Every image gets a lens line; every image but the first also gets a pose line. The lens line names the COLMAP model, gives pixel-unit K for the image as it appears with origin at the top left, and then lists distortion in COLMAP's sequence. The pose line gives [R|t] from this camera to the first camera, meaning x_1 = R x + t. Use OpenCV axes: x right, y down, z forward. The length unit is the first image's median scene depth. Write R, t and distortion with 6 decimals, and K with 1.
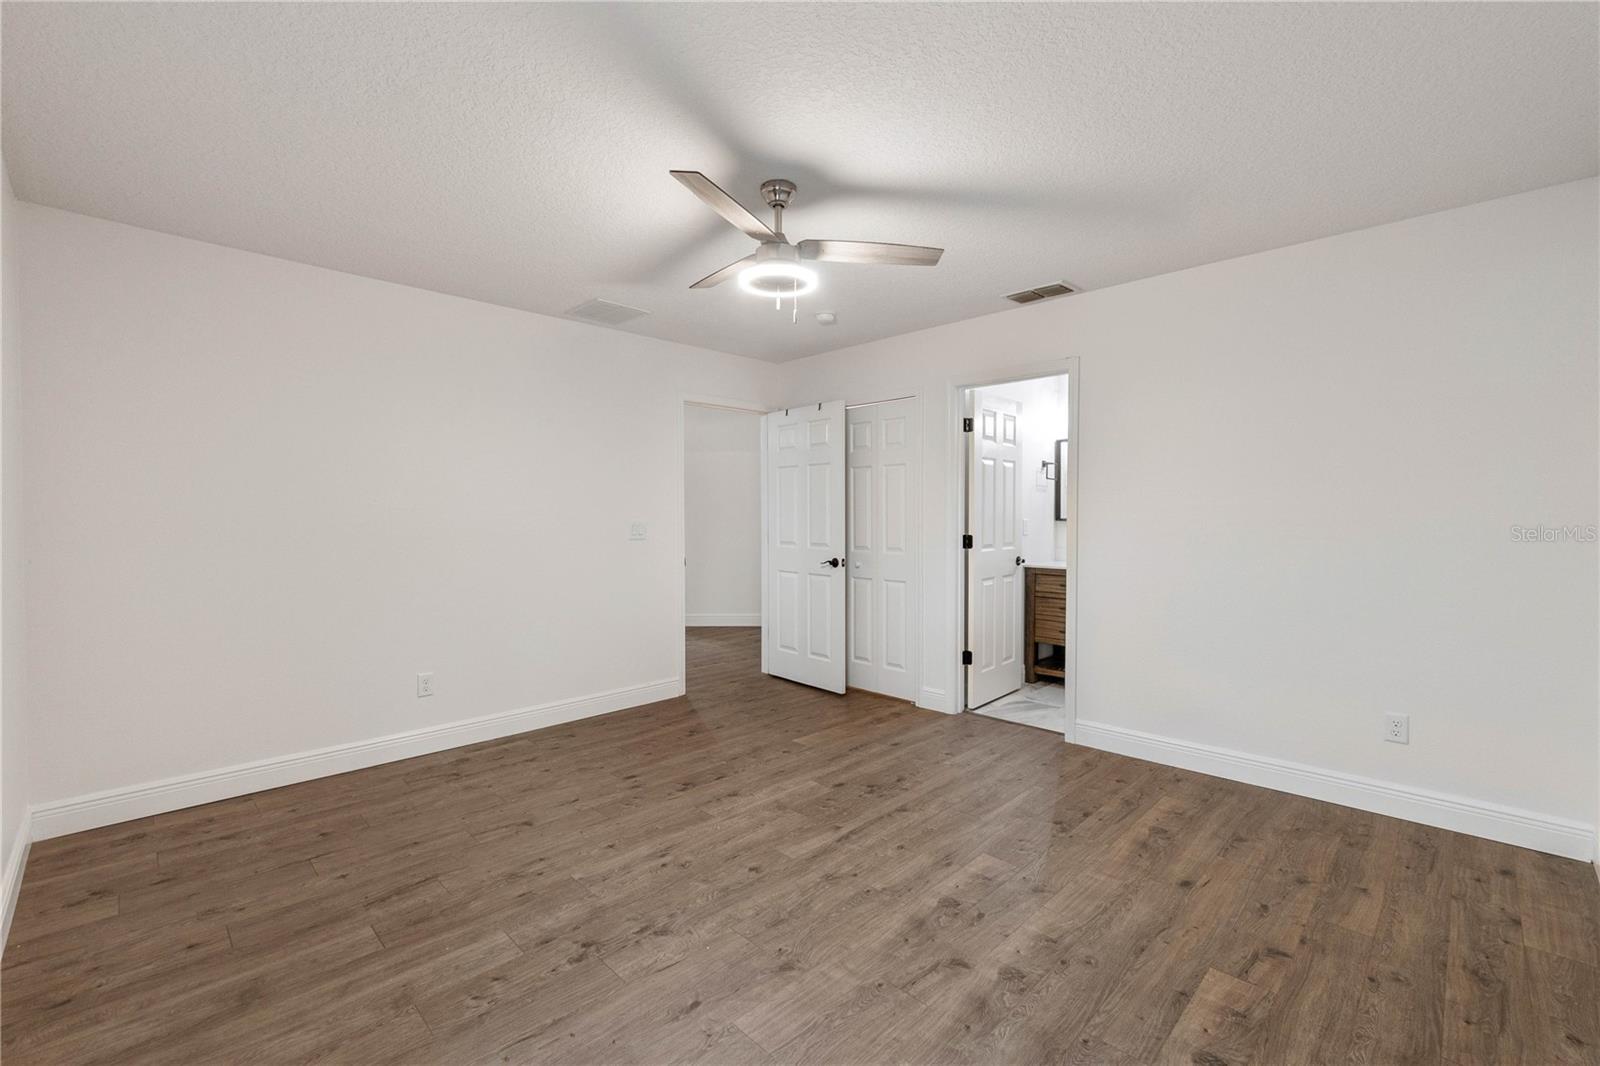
lens RADIAL K [[687.3, 0, 799.6], [0, 687.3, 528.8], [0, 0, 1]] dist [-0.006154, 0.003158]
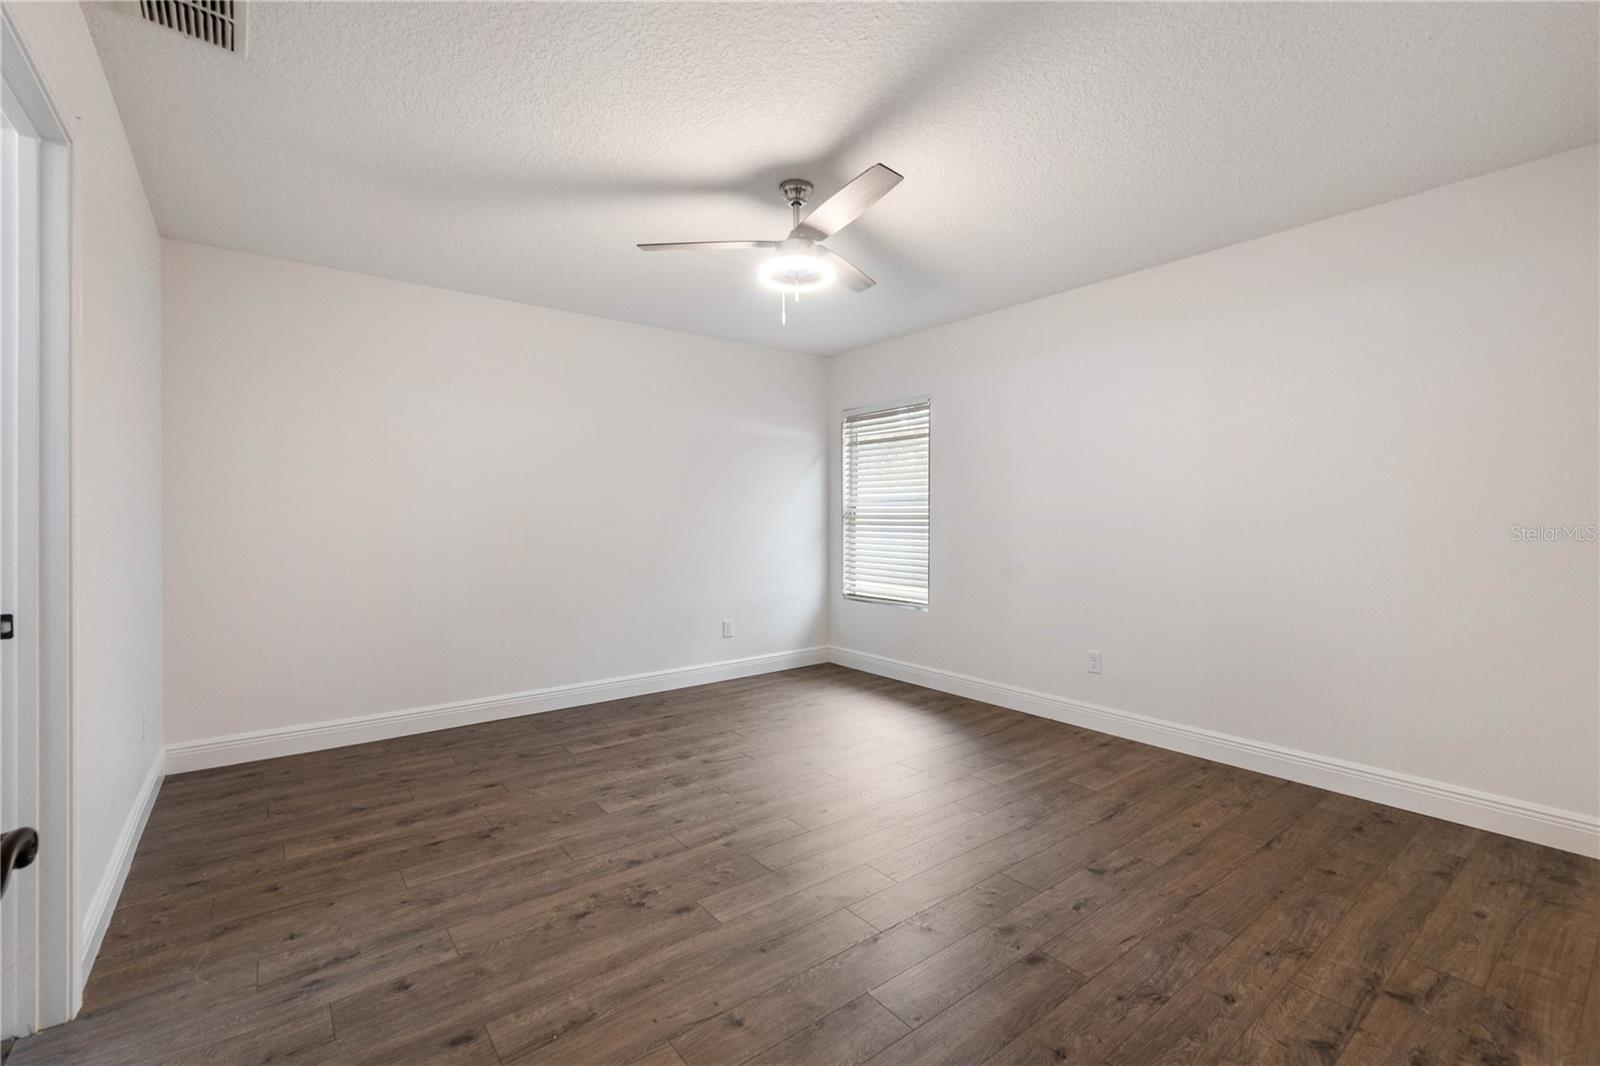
lens RADIAL K [[687.3, 0, 800.3], [0, 687.3, 523.7], [0, 0, 1]] dist [-0.006154, 0.003158]
pose [[-0.992064, 0.000305, 0.125732, -0.155447], [0.003512, 0.999674, 0.025292, -0.005428], [-0.125683, 0.025533, -0.991742, 1.907469]]
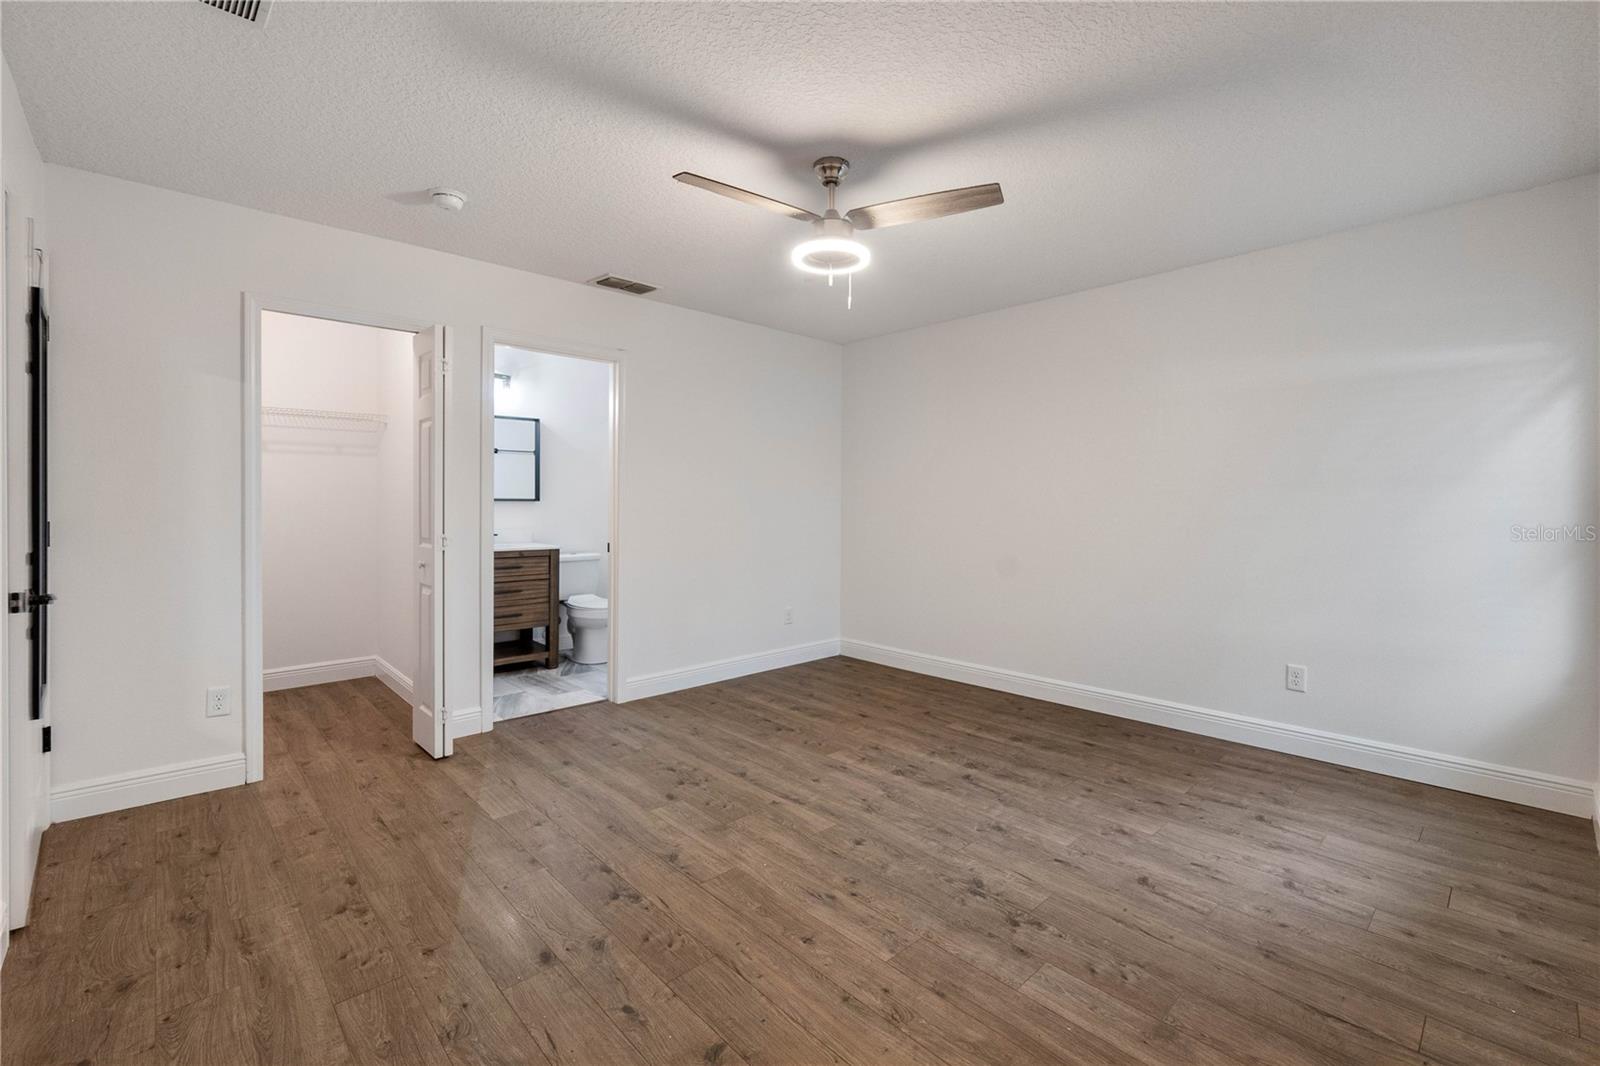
lens RADIAL K [[687.3, 0, 814.3], [0, 687.3, 516.9], [0, 0, 1]] dist [-0.006154, 0.003158]
pose [[0.020223, -0.020905, 0.999577, -0.960235], [0.015070, 0.999674, 0.020602, -0.002841], [-0.999682, 0.014647, 0.020531, 0.935984]]
